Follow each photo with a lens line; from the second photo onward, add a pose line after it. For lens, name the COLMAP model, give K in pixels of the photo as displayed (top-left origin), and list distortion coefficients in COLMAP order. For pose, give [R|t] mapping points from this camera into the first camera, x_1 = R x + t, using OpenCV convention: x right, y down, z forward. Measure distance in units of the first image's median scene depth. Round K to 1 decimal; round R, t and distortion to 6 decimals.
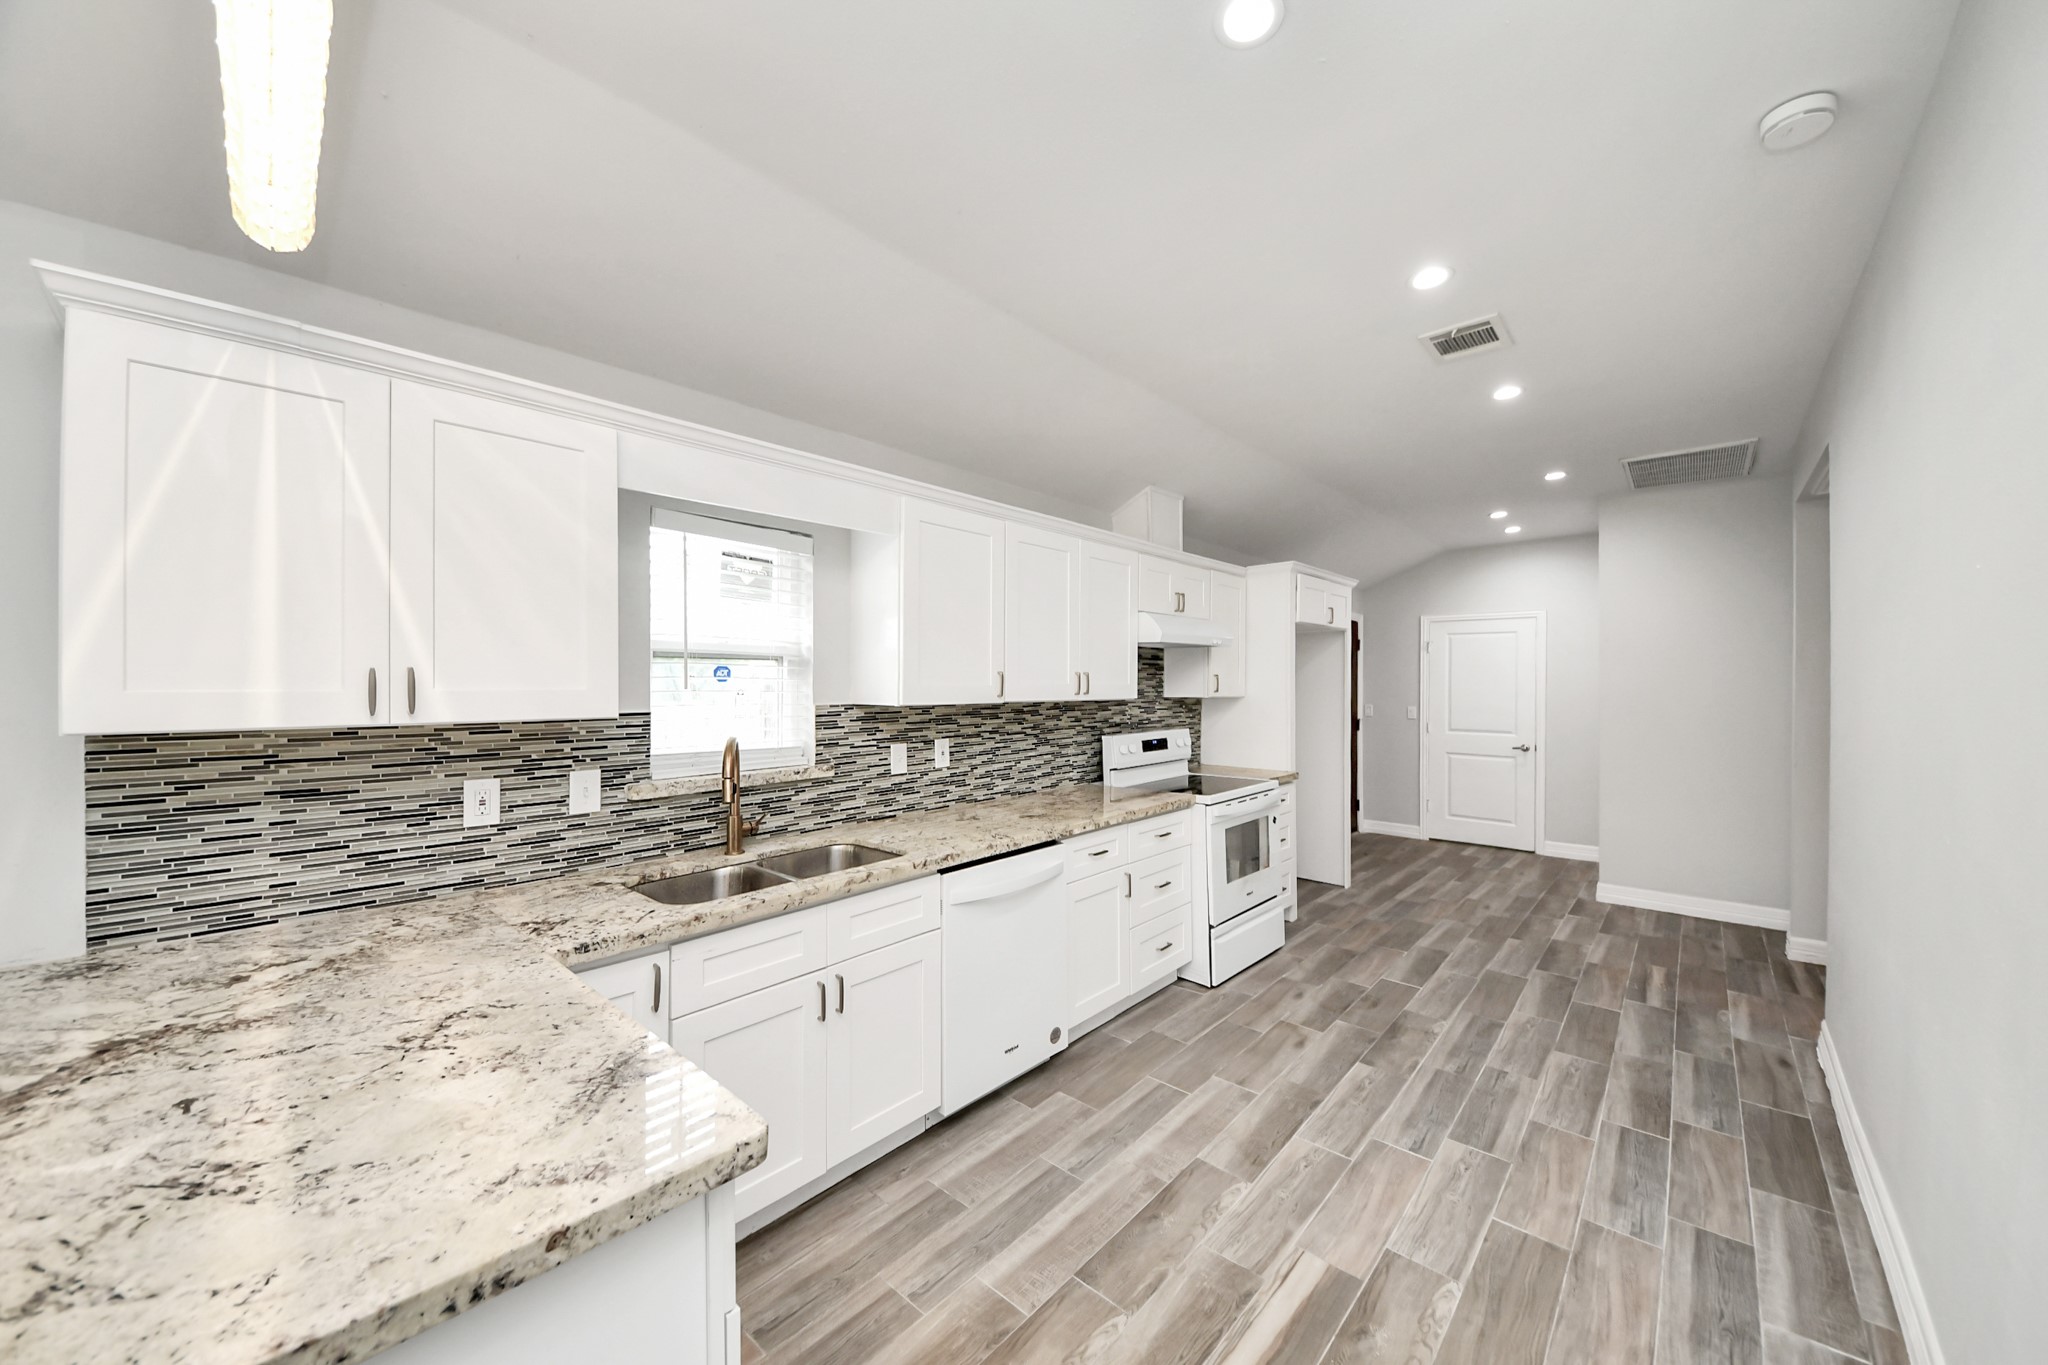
lens RADIAL K [[739.1, 0, 1025.3], [0, 739.1, 674.3], [0, 0, 1]] dist [0.040553, -0.027667]
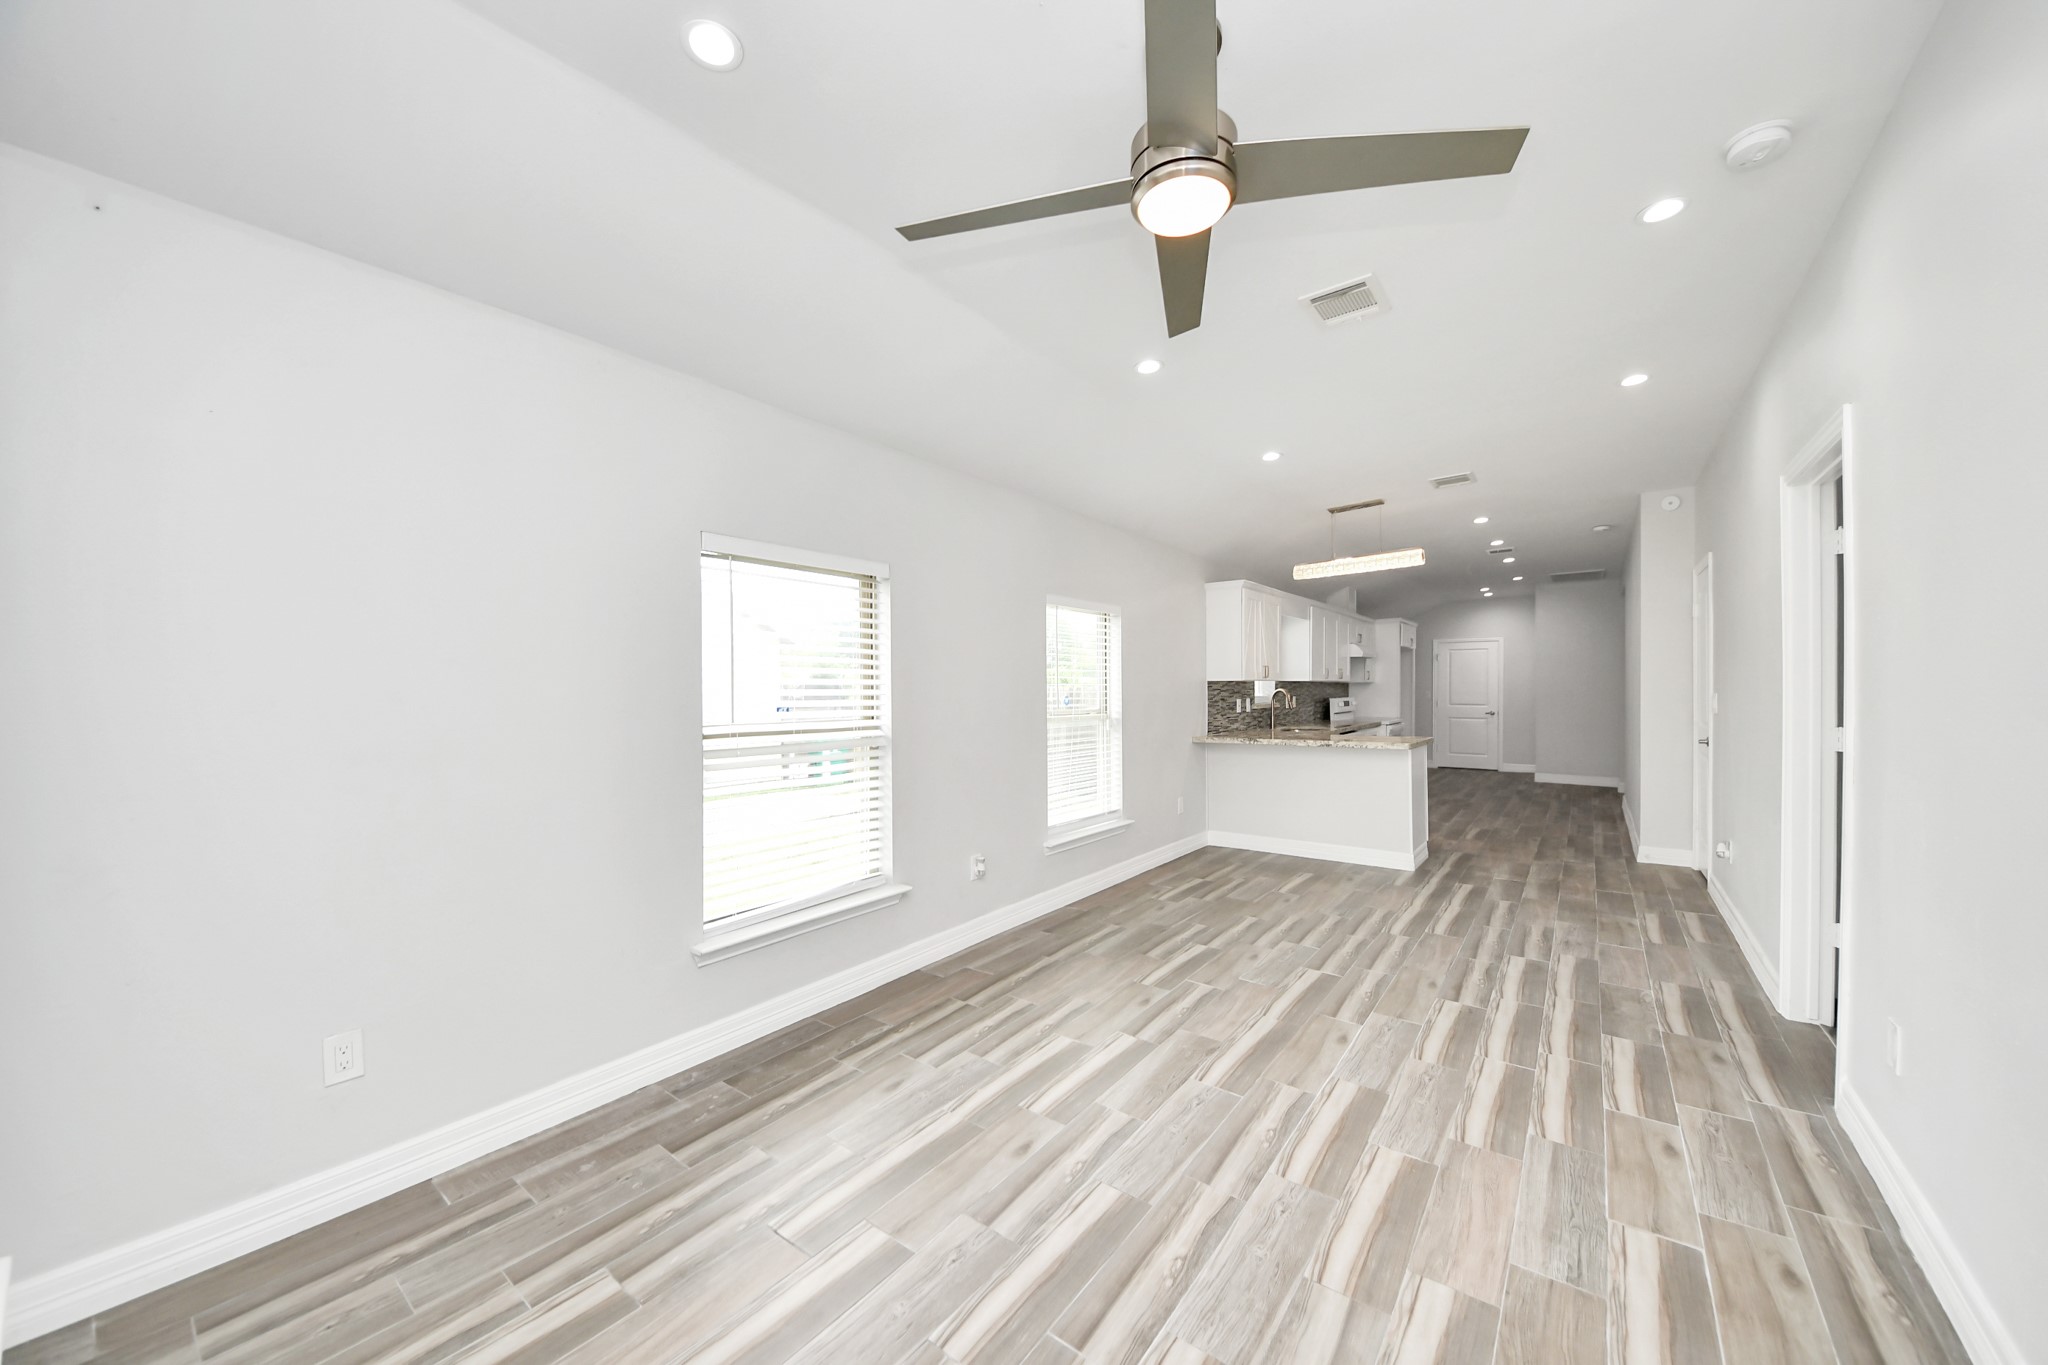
lens RADIAL K [[731.1, 0, 1027.6], [0, 731.1, 687.0], [0, 0, 1]] dist [0.040943, -0.024408]
pose [[0.996685, -0.002343, 0.081326, -1.296261], [0.001654, 0.999962, 0.008544, 0.036238], [-0.081343, -0.008381, 0.996651, -1.497689]]
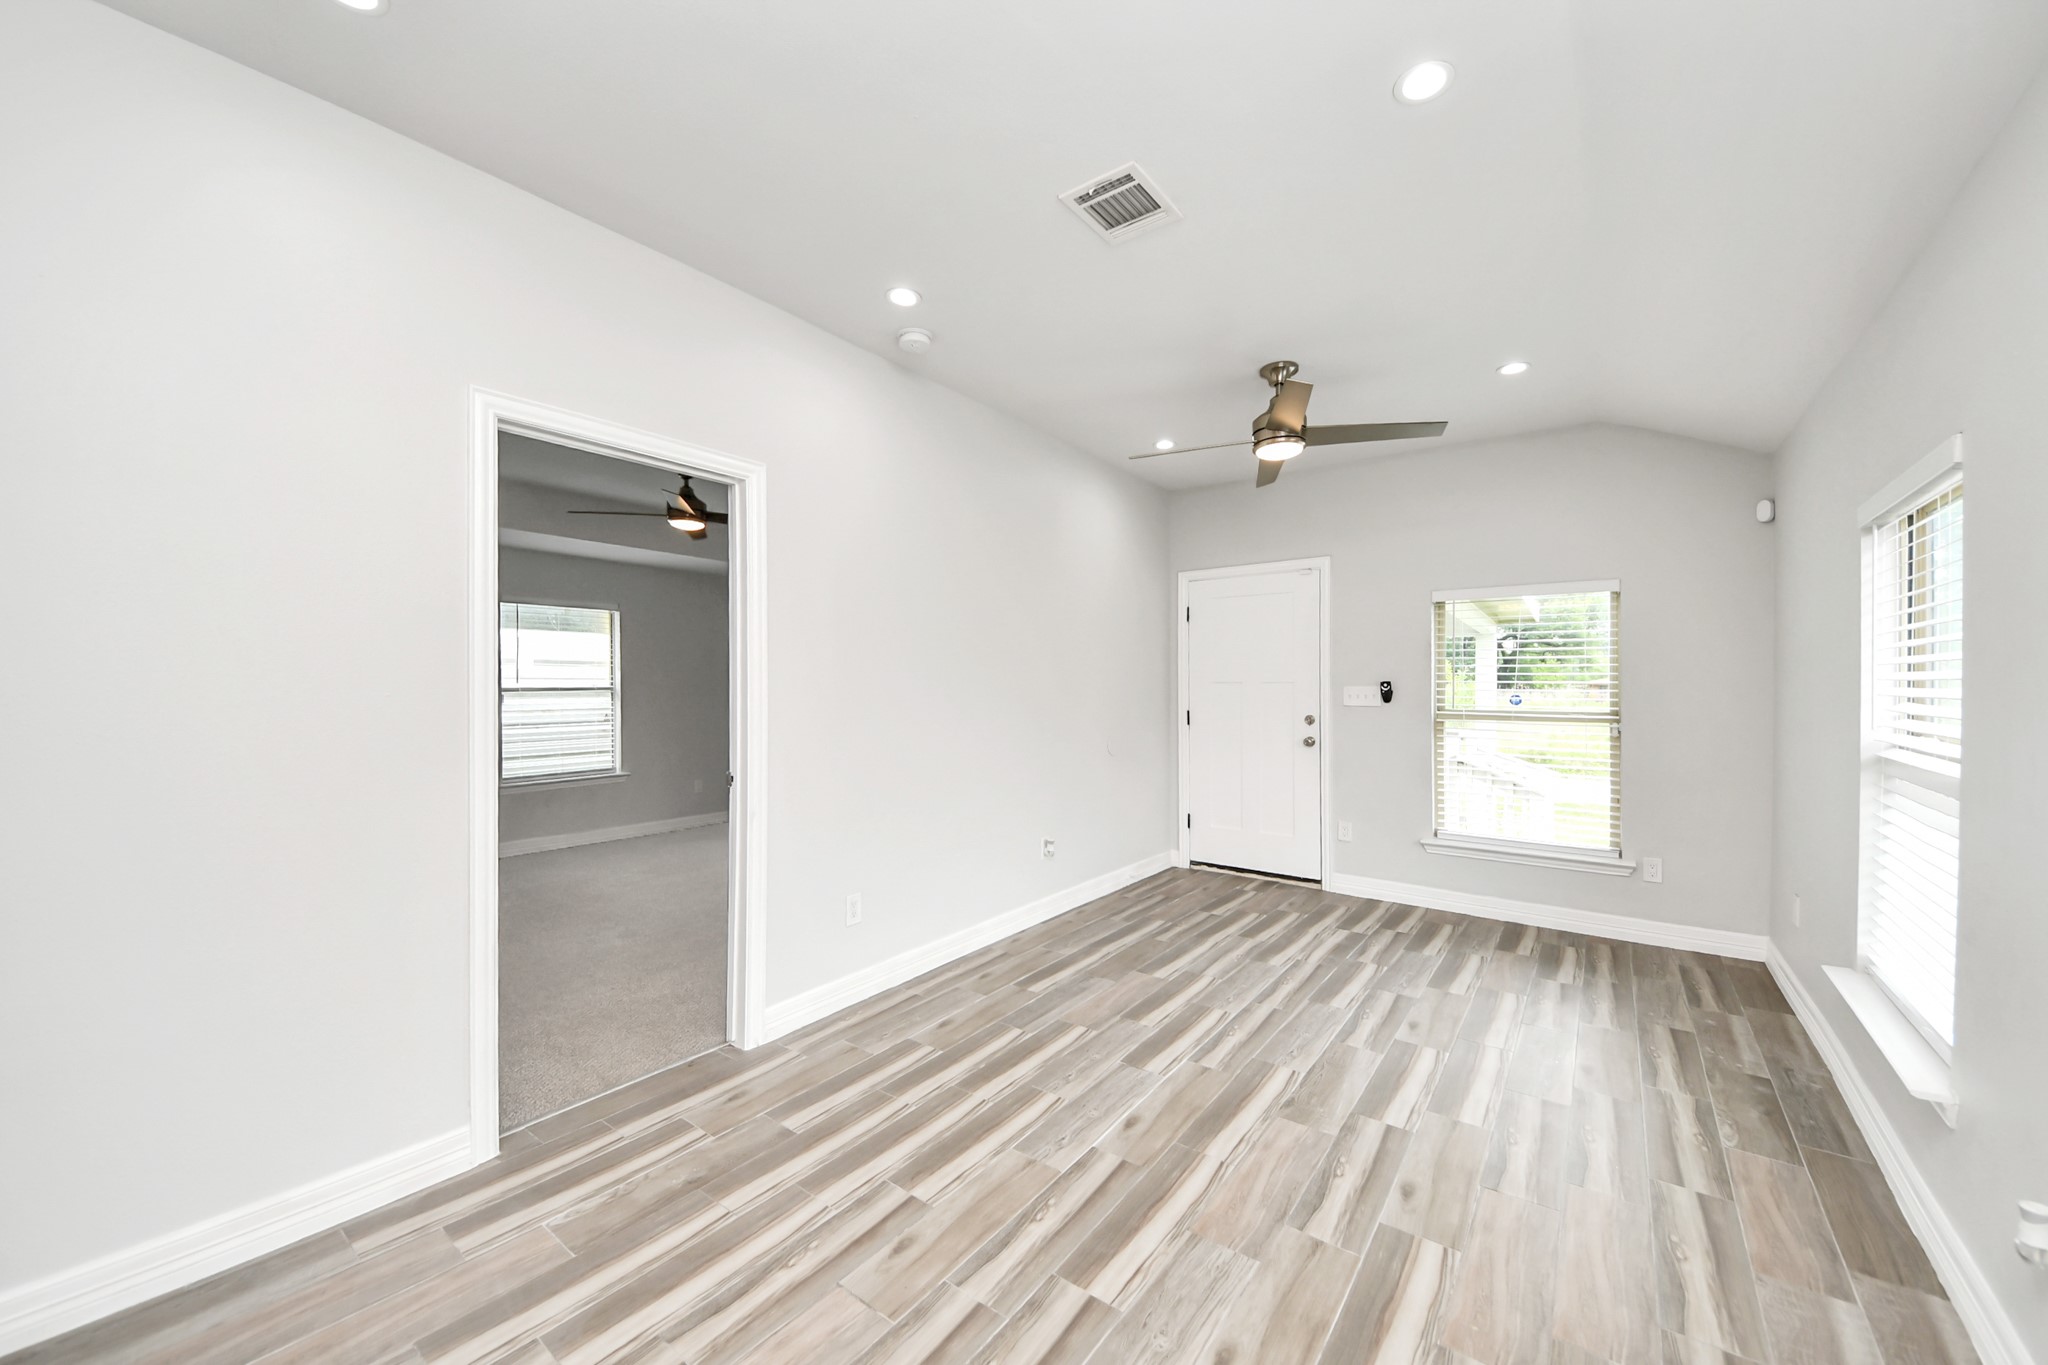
lens RADIAL K [[752.2, 0, 1018.2], [0, 752.2, 689.7], [0, 0, 1]] dist [0.040790, -0.029021]
pose [[-0.997817, 0.002854, -0.065979, -0.681474], [0.003070, 0.999990, -0.003172, 0.043786], [0.065969, -0.003368, -0.997816, 0.114268]]
